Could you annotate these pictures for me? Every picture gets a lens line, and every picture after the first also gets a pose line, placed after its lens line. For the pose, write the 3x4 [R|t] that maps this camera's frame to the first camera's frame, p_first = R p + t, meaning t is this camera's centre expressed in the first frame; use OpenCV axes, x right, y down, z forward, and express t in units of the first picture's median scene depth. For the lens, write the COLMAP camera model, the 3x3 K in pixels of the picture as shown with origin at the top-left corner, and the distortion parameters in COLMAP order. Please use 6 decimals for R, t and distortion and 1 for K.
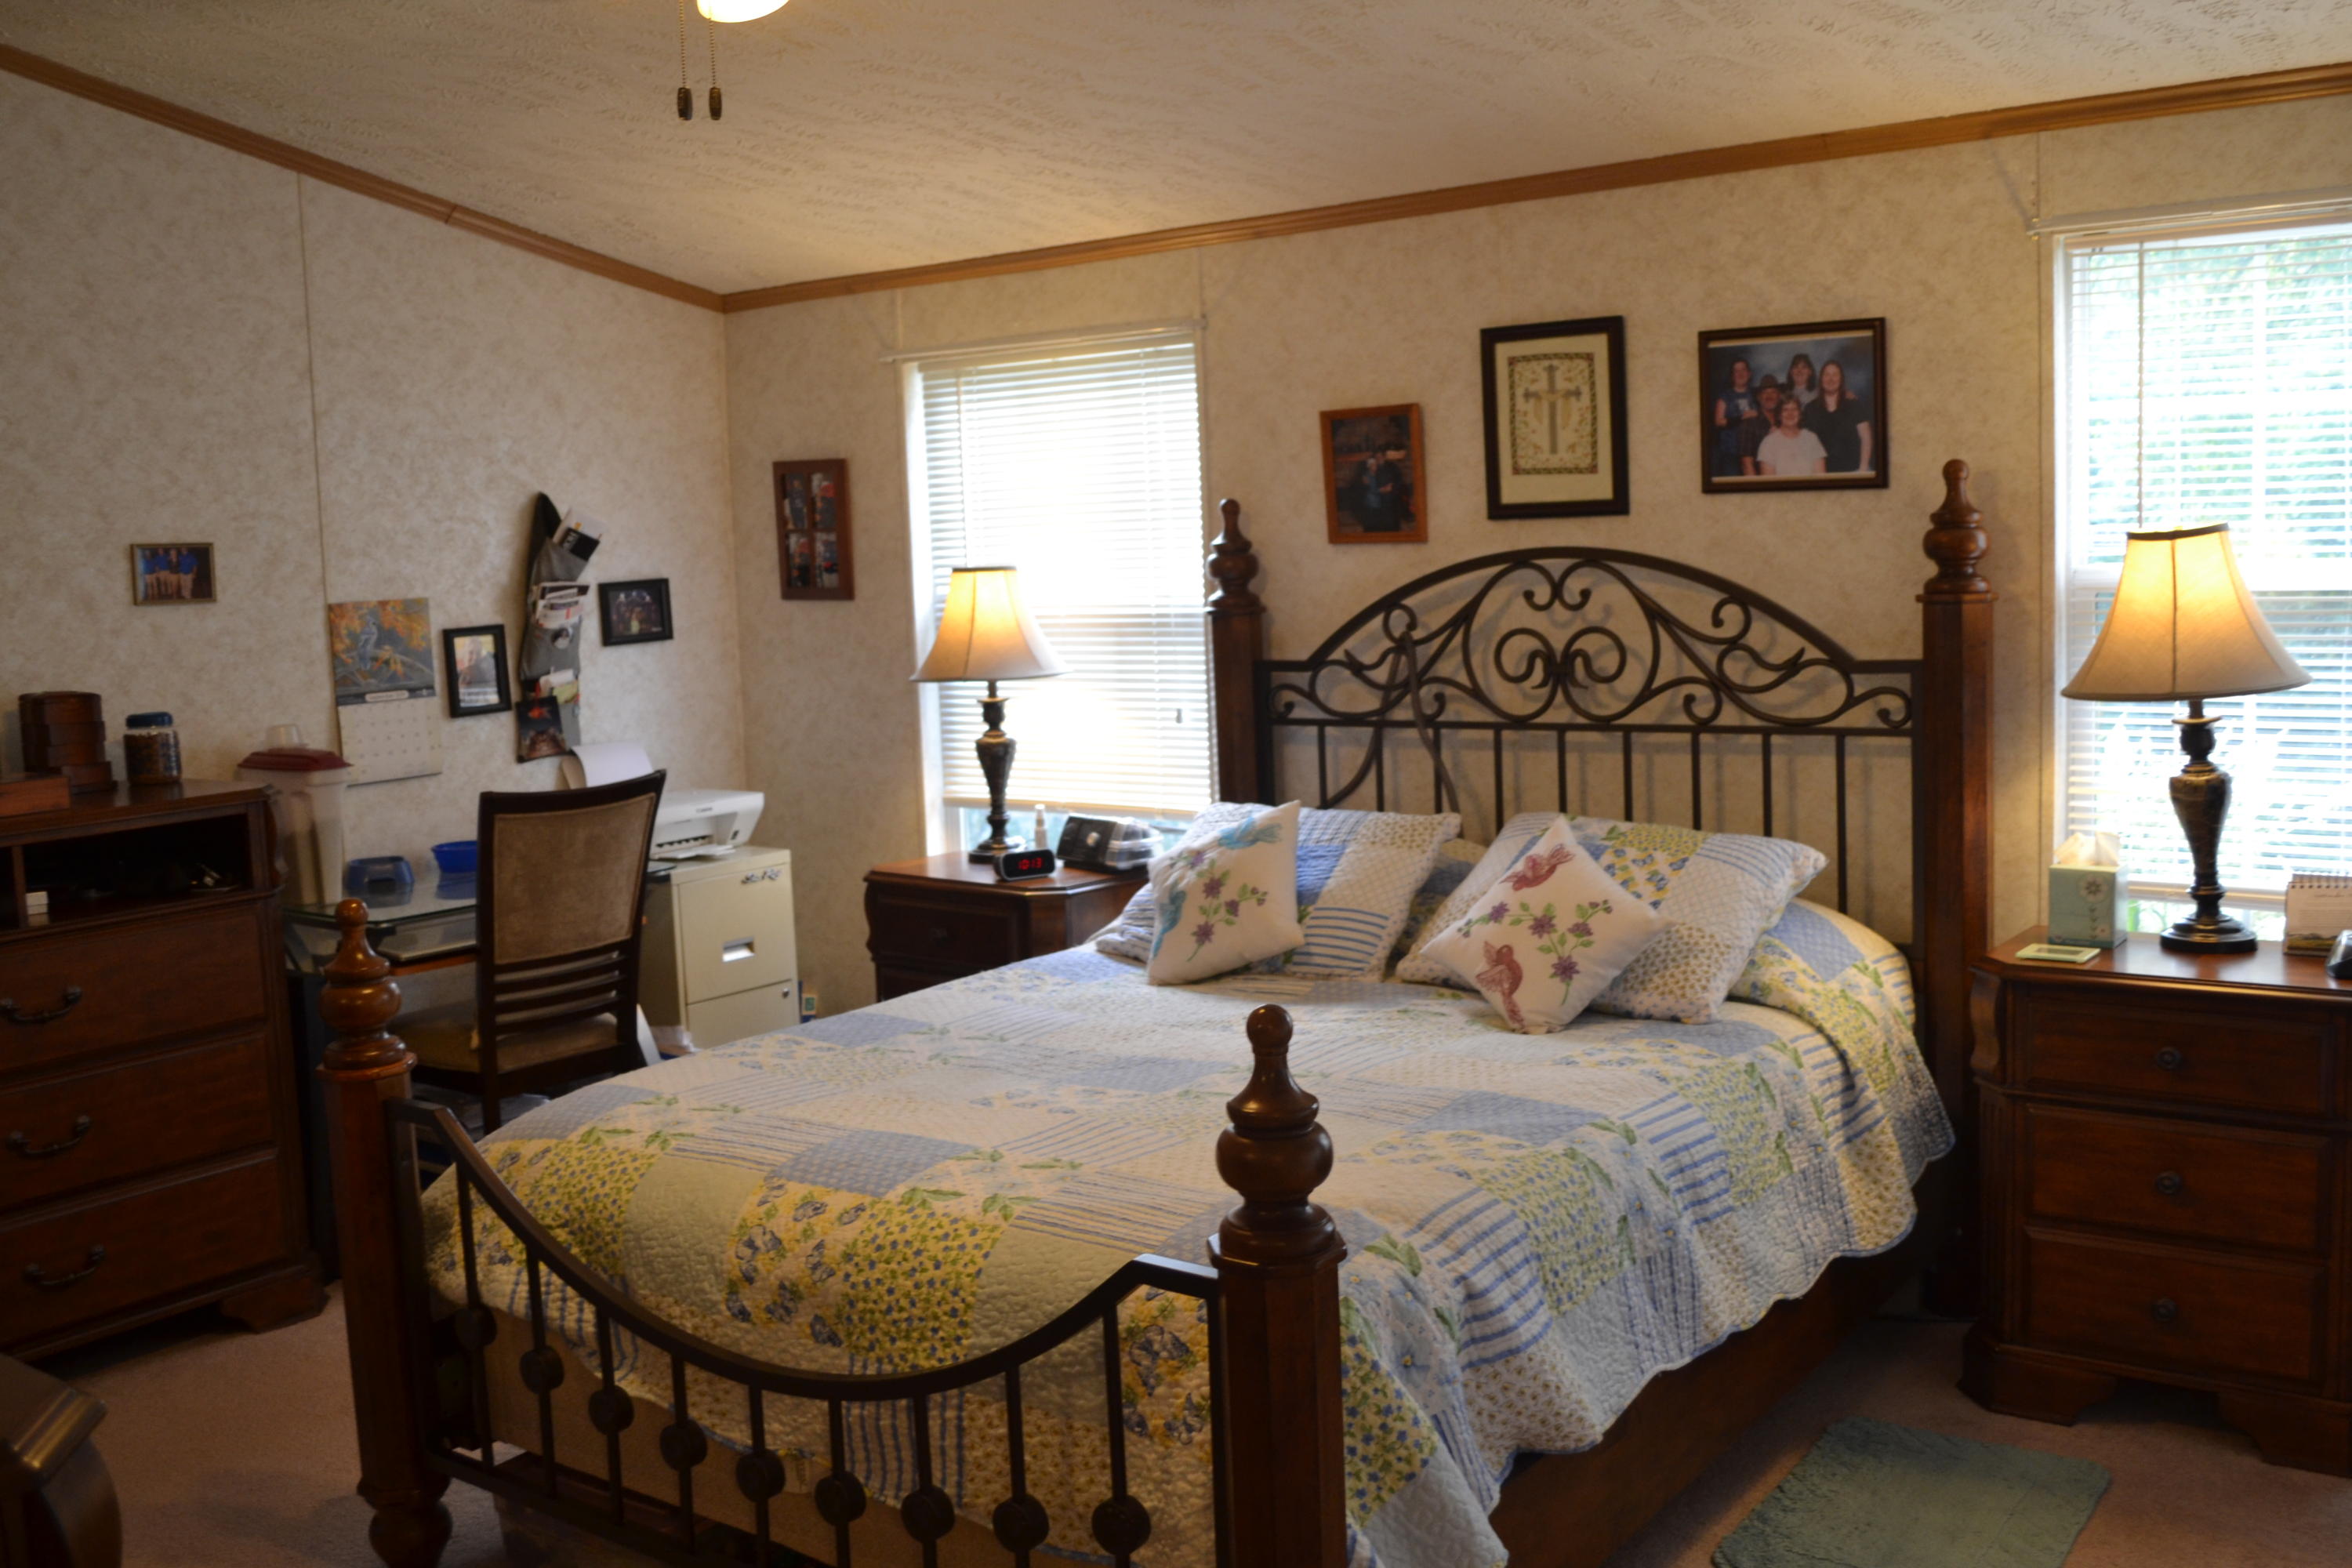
lens RADIAL K [[2282.3, 0, 1182.7], [0, 2282.3, 779.9], [0, 0, 1]] dist [-0.066007, 0.000000]
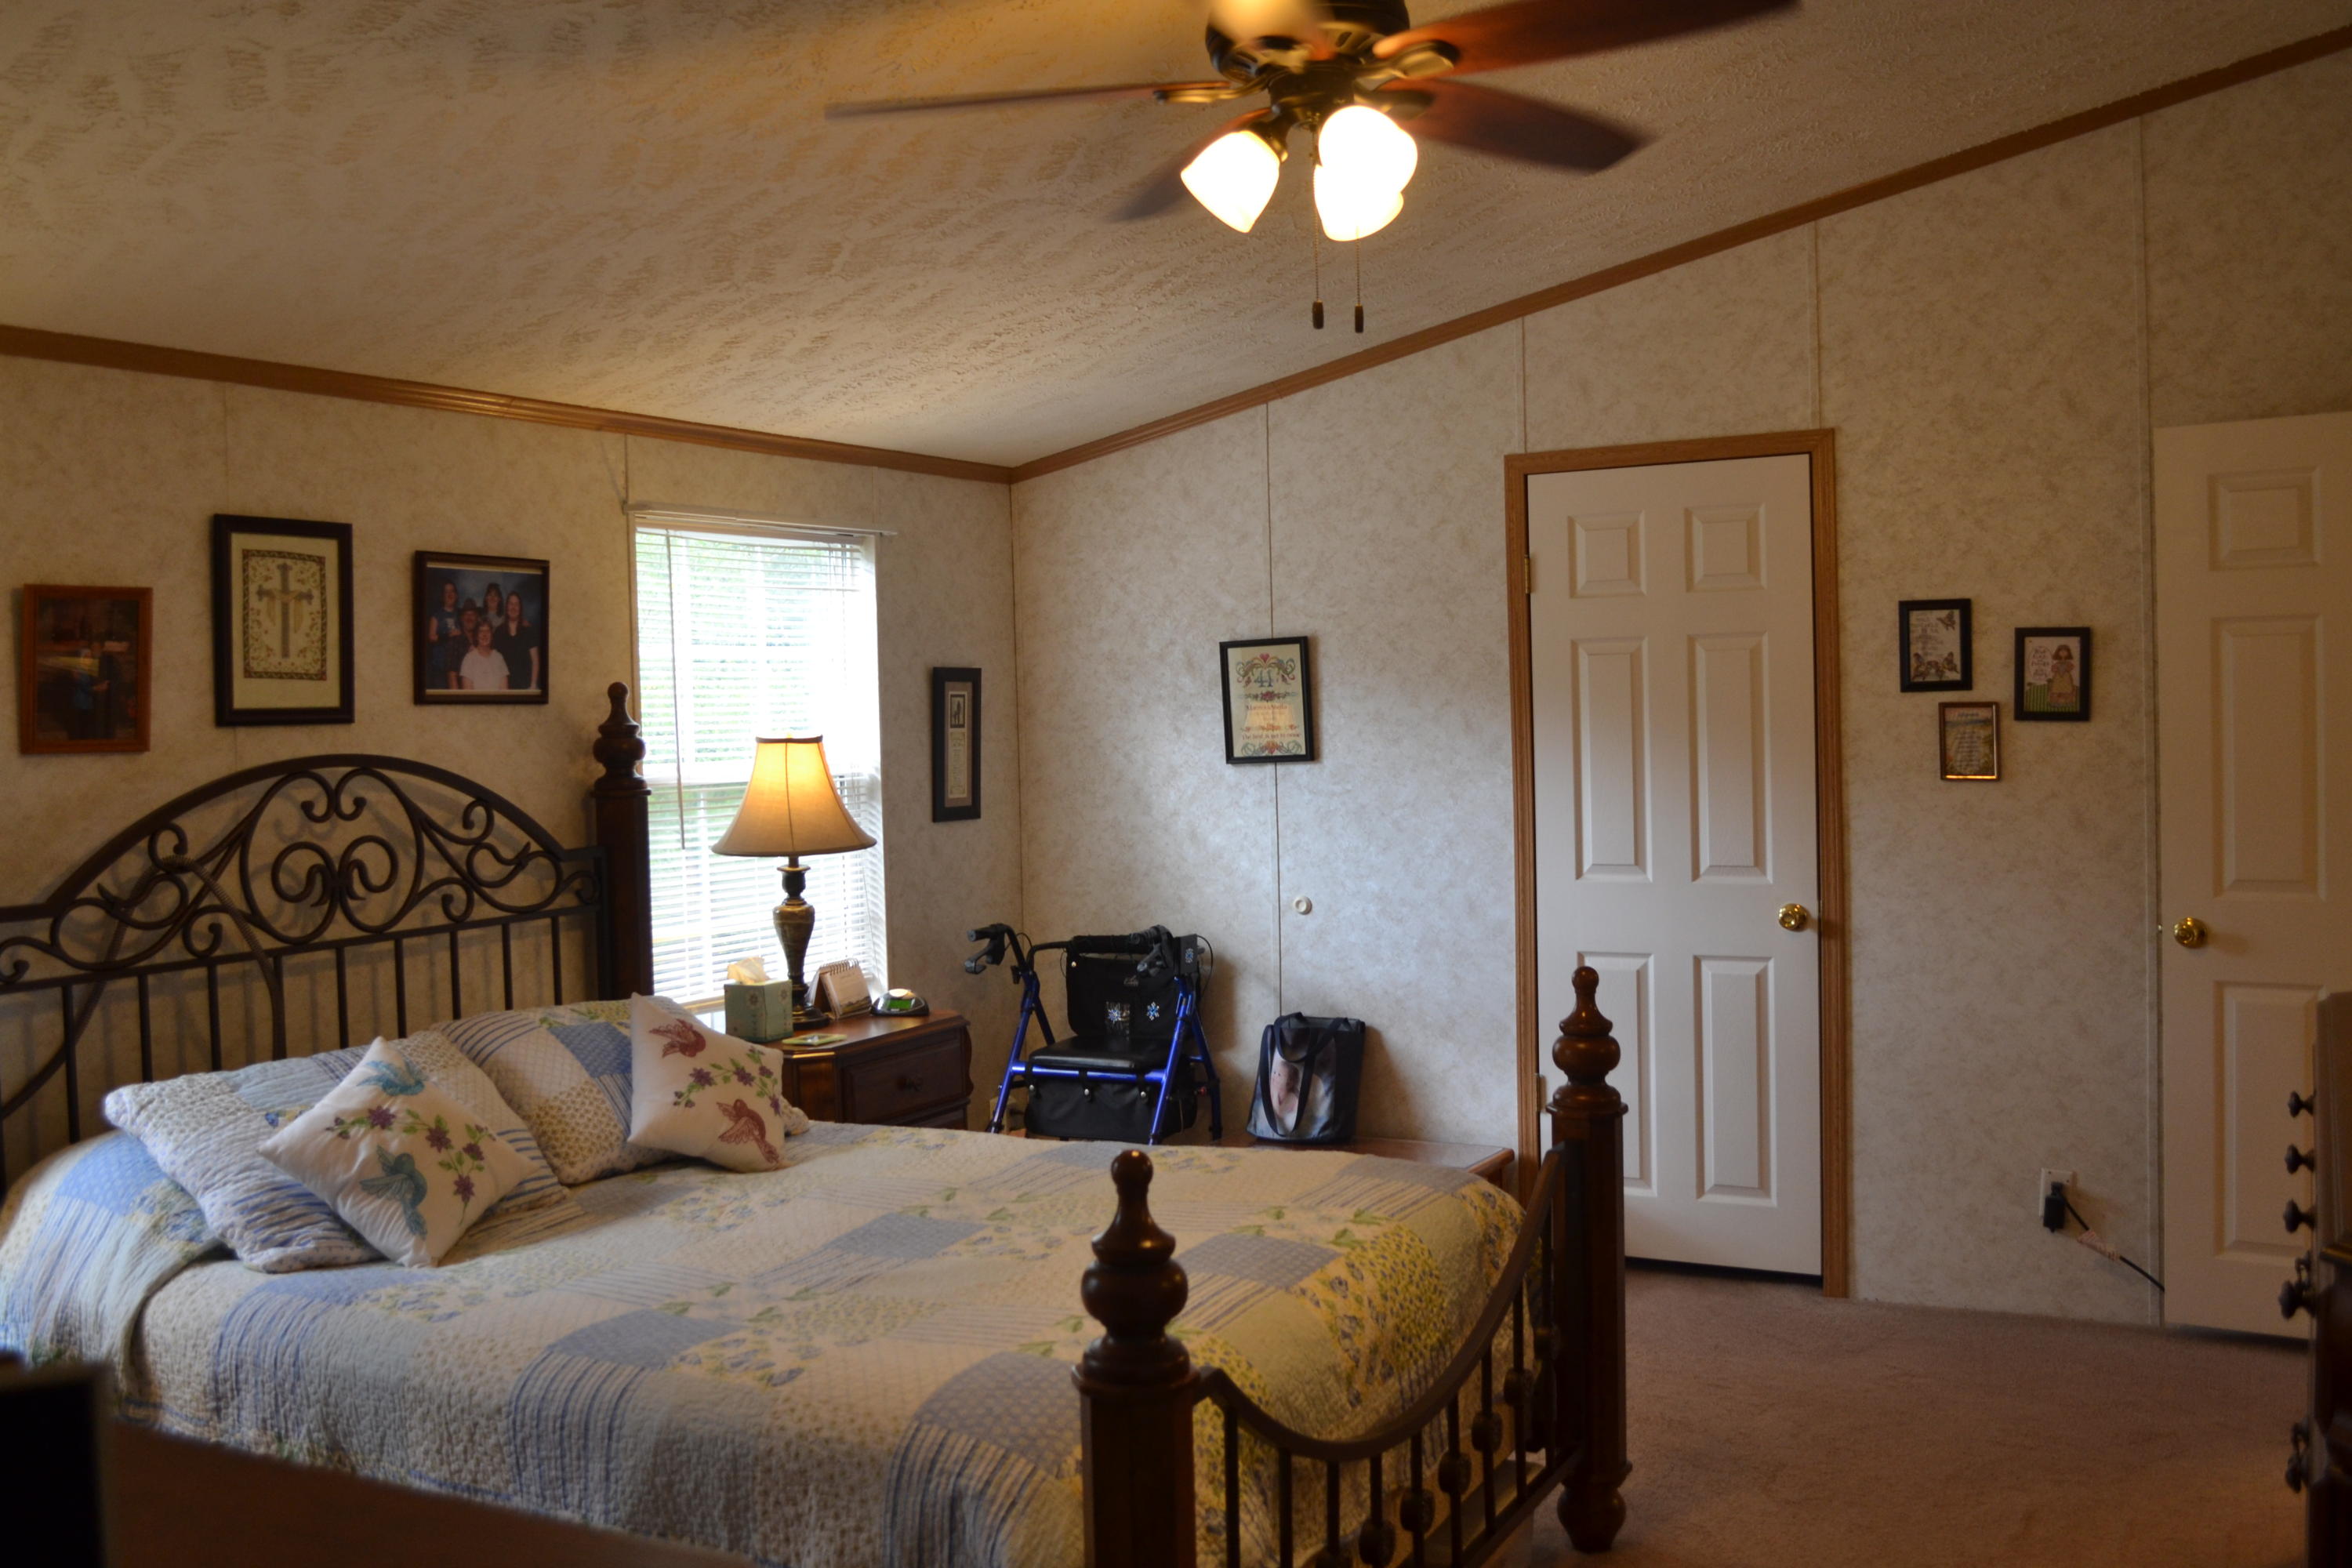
lens RADIAL K [[2282.3, 0, 1181.9], [0, 2282.3, 781.9], [0, 0, 1]] dist [-0.066007, 0.000000]
pose [[-0.201298, 0.010959, 0.979469, -0.837179], [0.137311, 0.990380, 0.017139, -0.058516], [-0.969858, 0.137942, -0.200866, 0.848338]]
